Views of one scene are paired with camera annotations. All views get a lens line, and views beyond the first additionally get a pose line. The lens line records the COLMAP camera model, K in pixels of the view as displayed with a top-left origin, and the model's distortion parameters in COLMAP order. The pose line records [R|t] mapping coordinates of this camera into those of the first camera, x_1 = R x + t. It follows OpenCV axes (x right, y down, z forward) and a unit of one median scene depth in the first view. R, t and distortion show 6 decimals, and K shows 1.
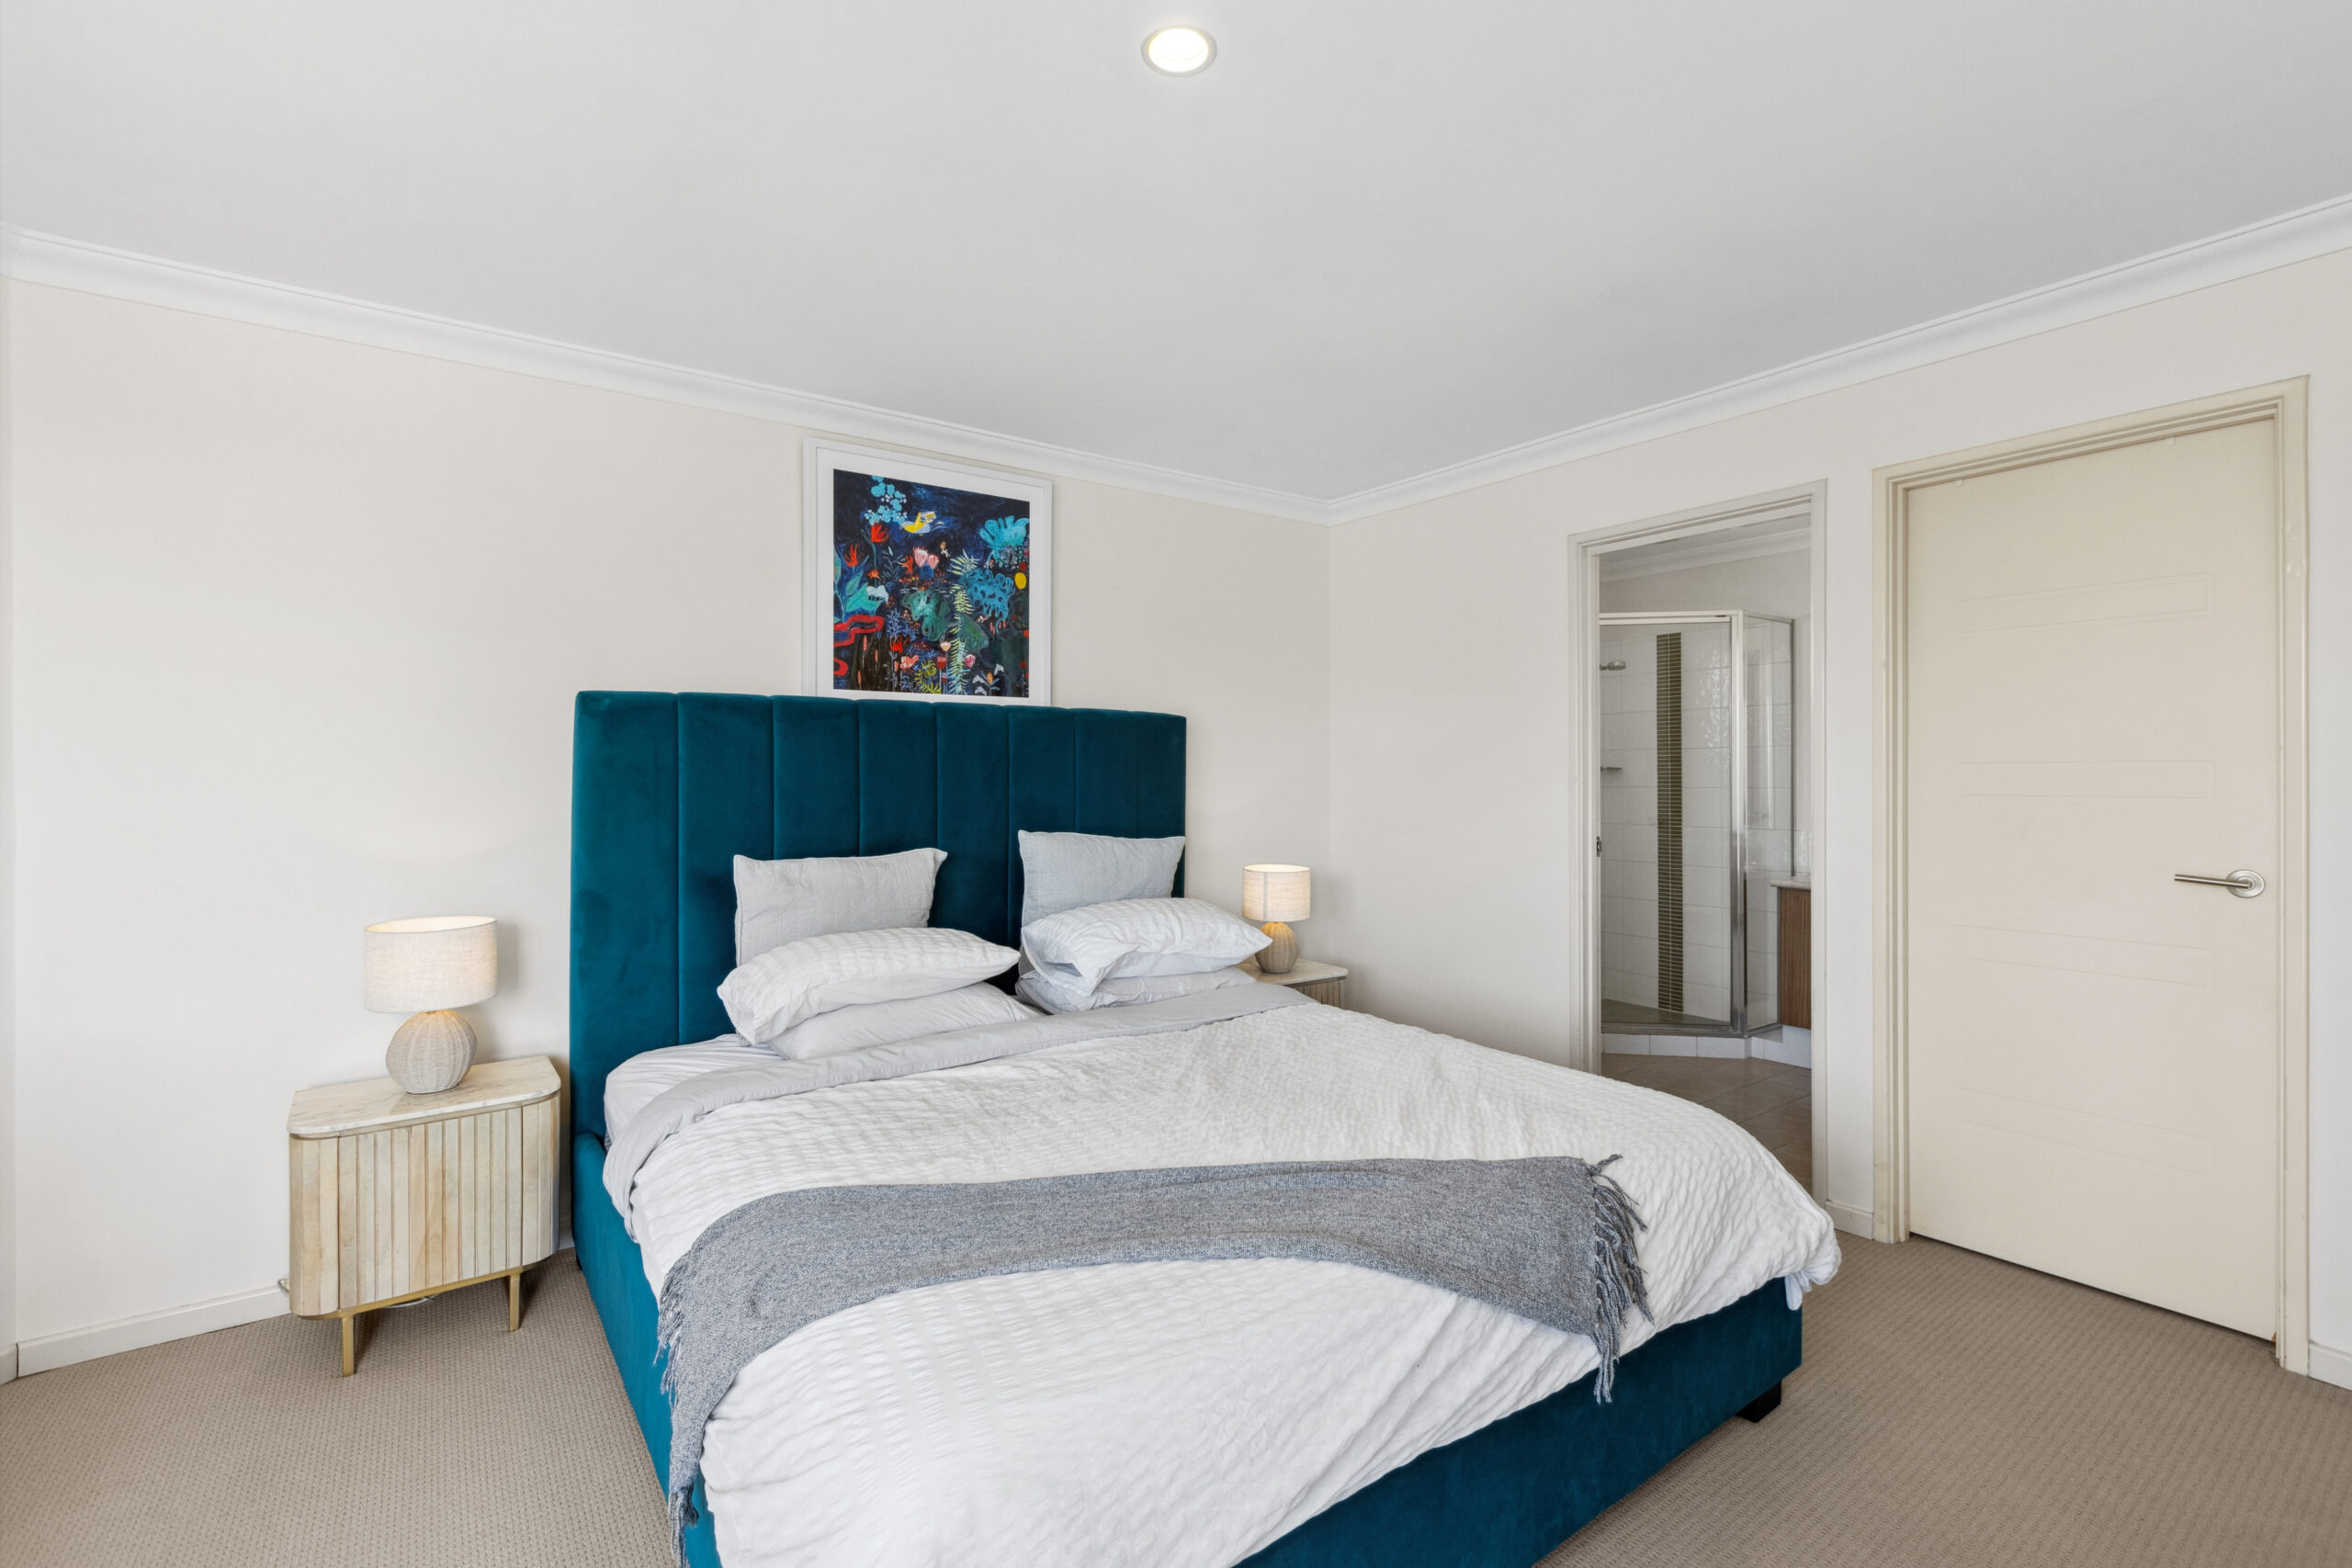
lens RADIAL K [[1053.6, 0, 1179.8], [0, 1053.6, 774.9], [0, 0, 1]] dist [-0.002734, -0.000273]
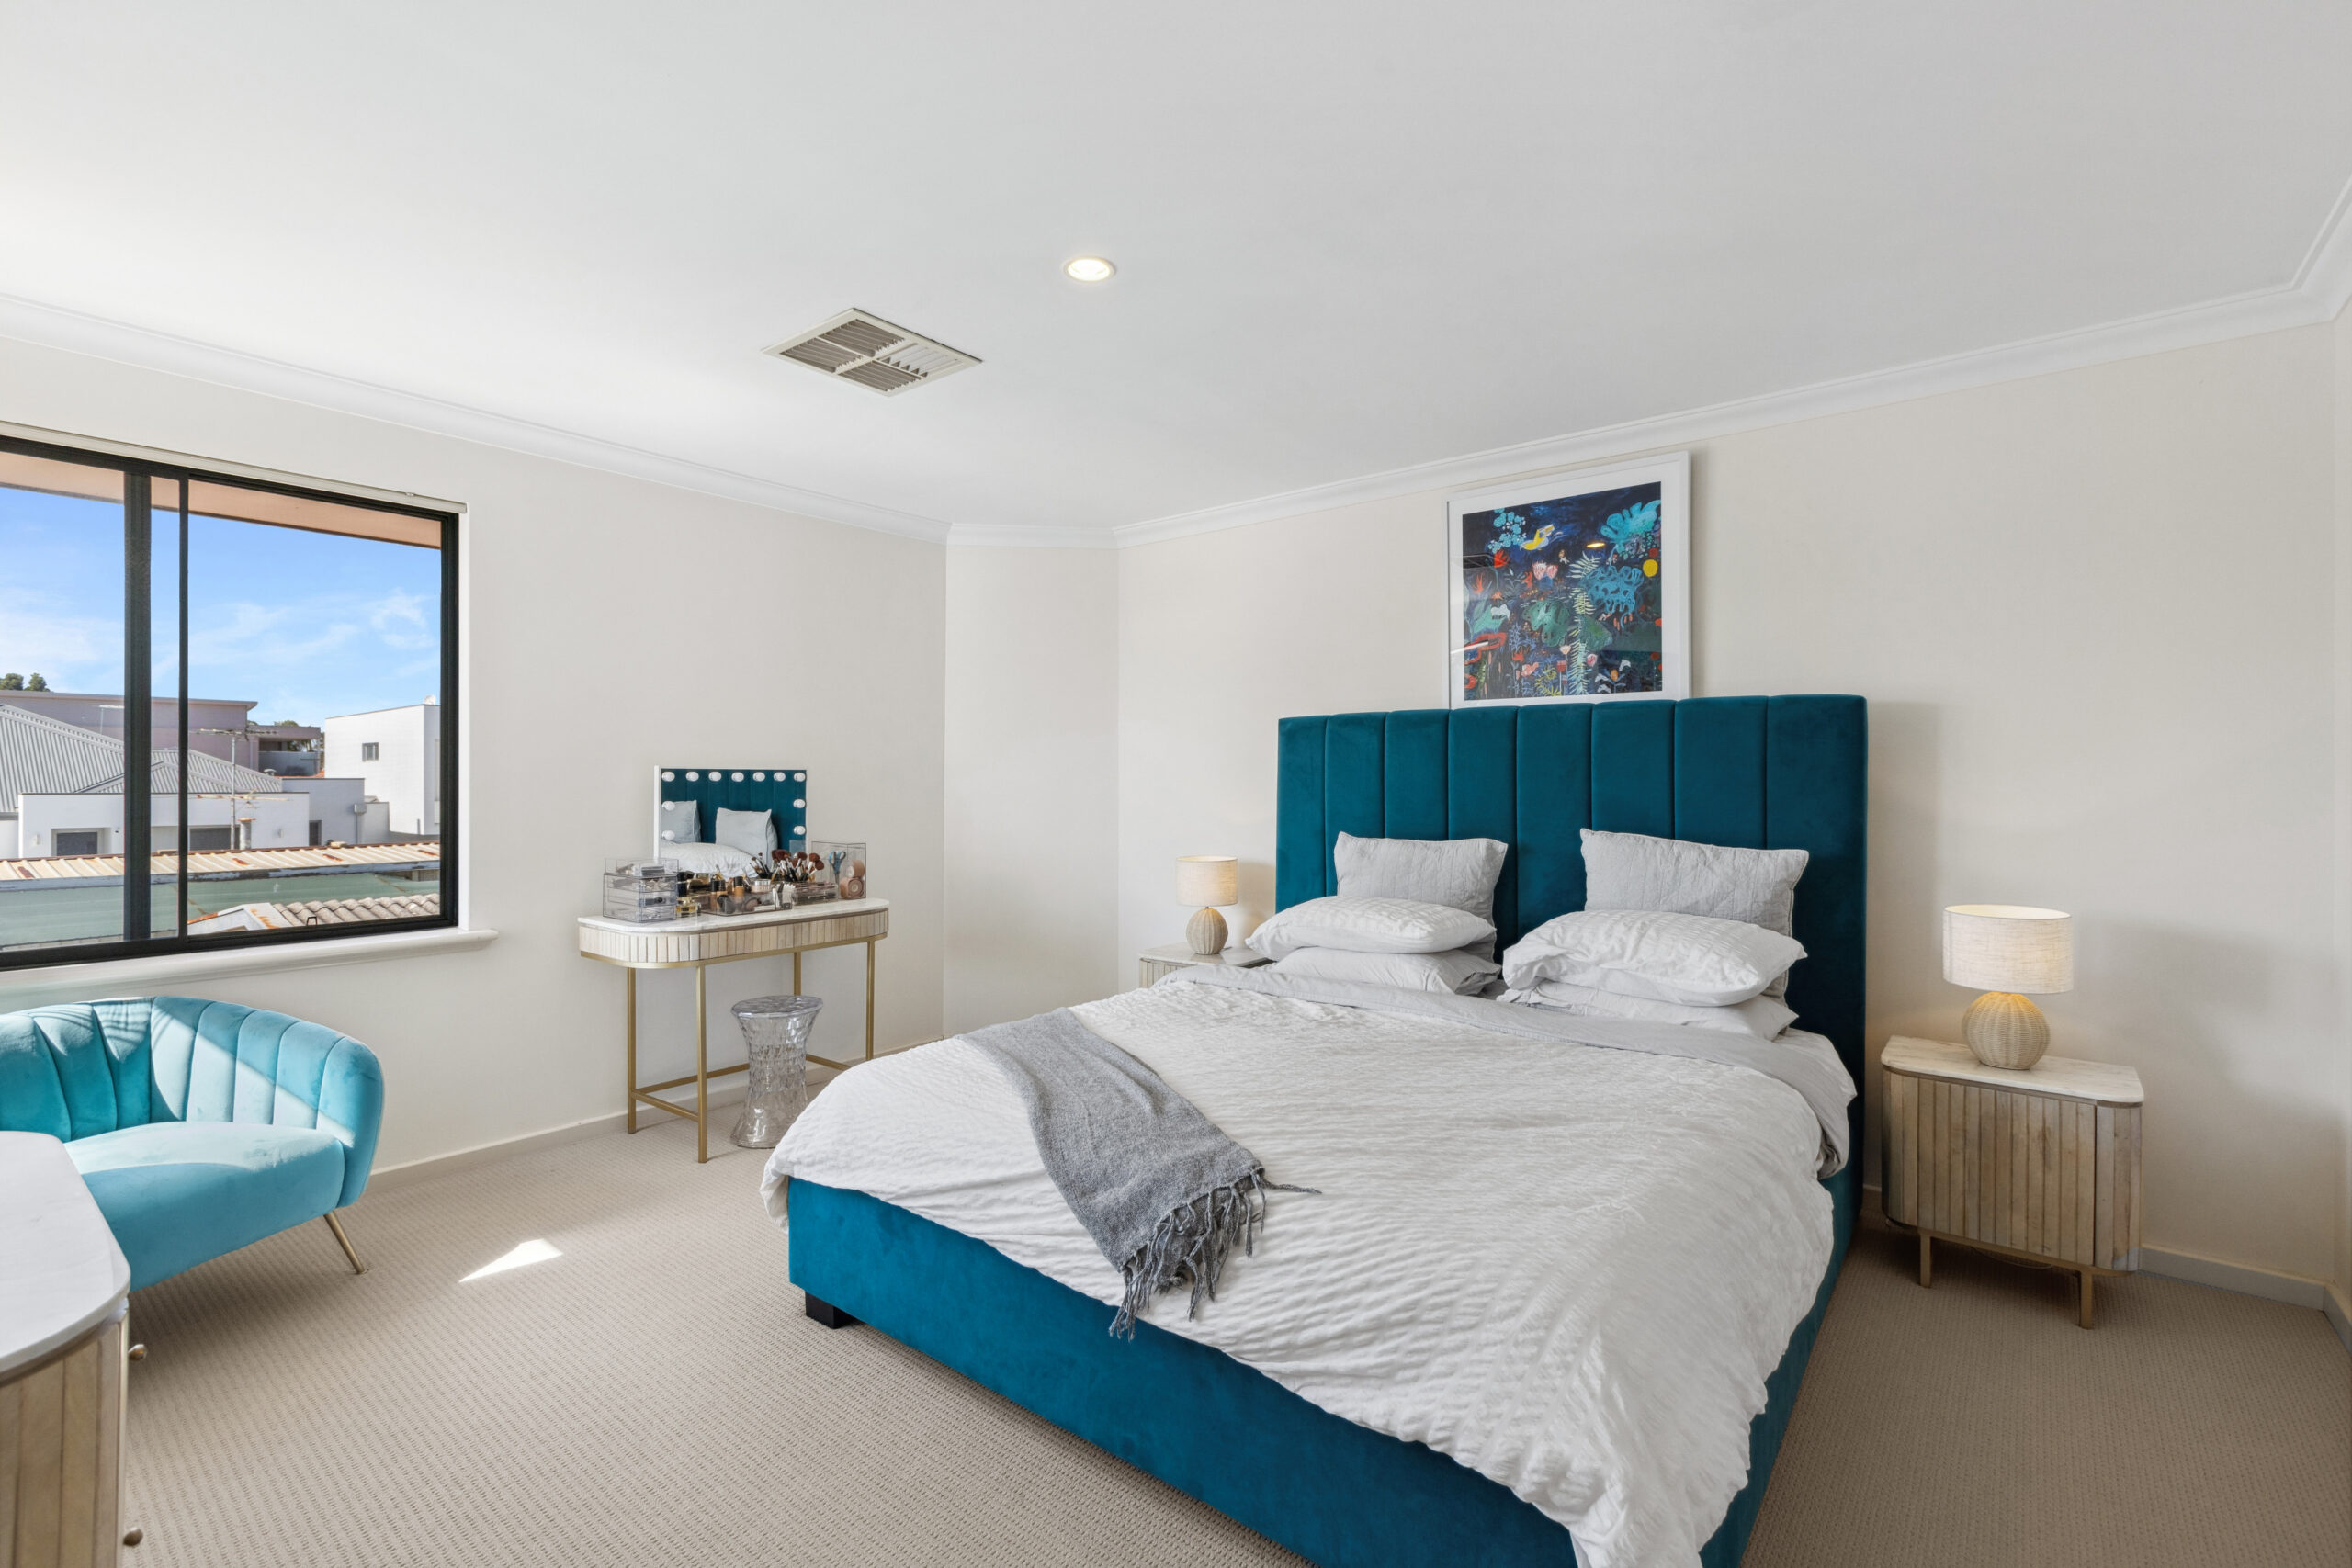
lens RADIAL K [[1053.6, 0, 1174.0], [0, 1053.6, 781.5], [0, 0, 1]] dist [-0.002734, -0.000273]
pose [[0.257362, 0.006338, -0.966294, 0.694422], [0.002029, 0.999973, 0.007100, 0.000274], [0.966313, -0.003788, 0.257342, 0.360219]]
